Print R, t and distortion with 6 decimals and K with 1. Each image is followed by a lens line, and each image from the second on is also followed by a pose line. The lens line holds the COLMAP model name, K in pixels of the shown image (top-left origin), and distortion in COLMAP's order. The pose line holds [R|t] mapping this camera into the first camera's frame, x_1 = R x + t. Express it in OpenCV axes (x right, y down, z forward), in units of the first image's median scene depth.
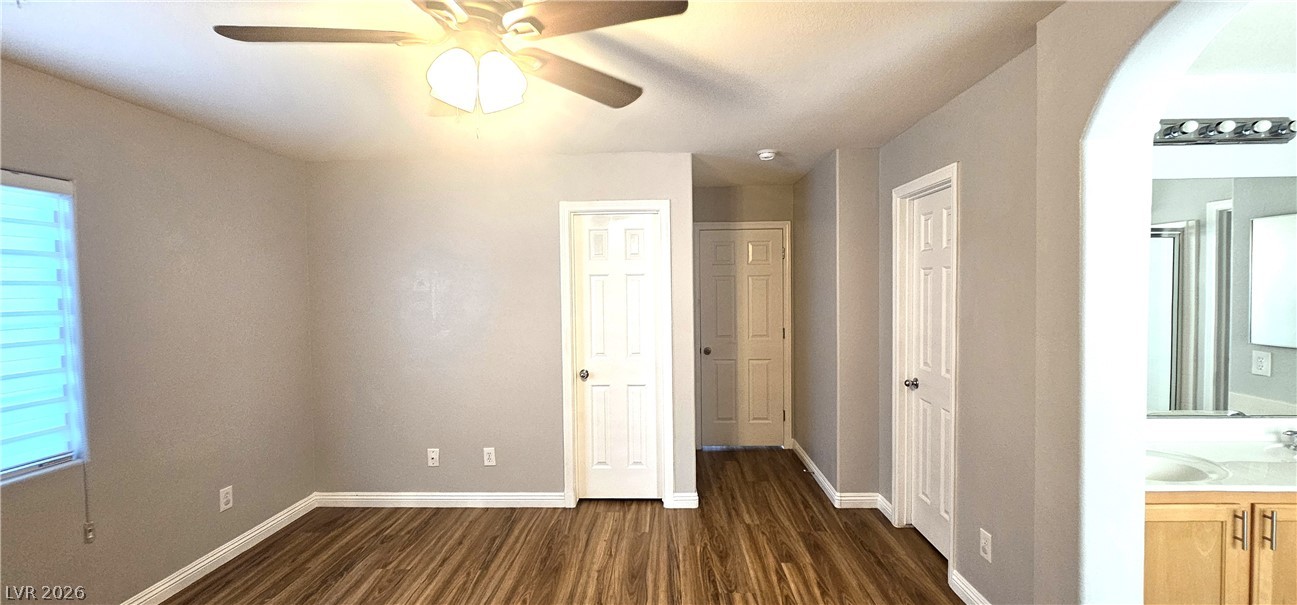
lens RADIAL K [[529.6, 0, 644.5], [0, 529.6, 304.9], [0, 0, 1]] dist [0.000630, 0.000050]
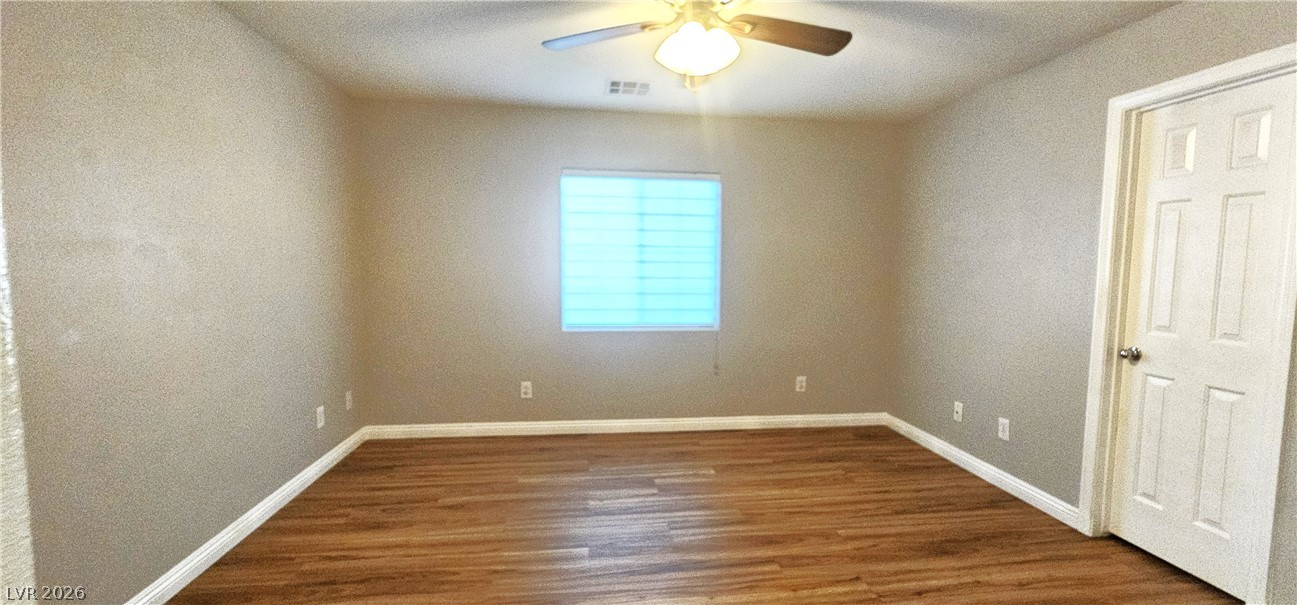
lens RADIAL K [[529.6, 0, 654.1], [0, 529.6, 304.2], [0, 0, 1]] dist [0.000630, 0.000050]
pose [[0.185805, 0.096560, -0.977831, 0.426247], [-0.040982, 0.995055, 0.090474, 0.033041], [0.981732, 0.023263, 0.188844, 0.286861]]
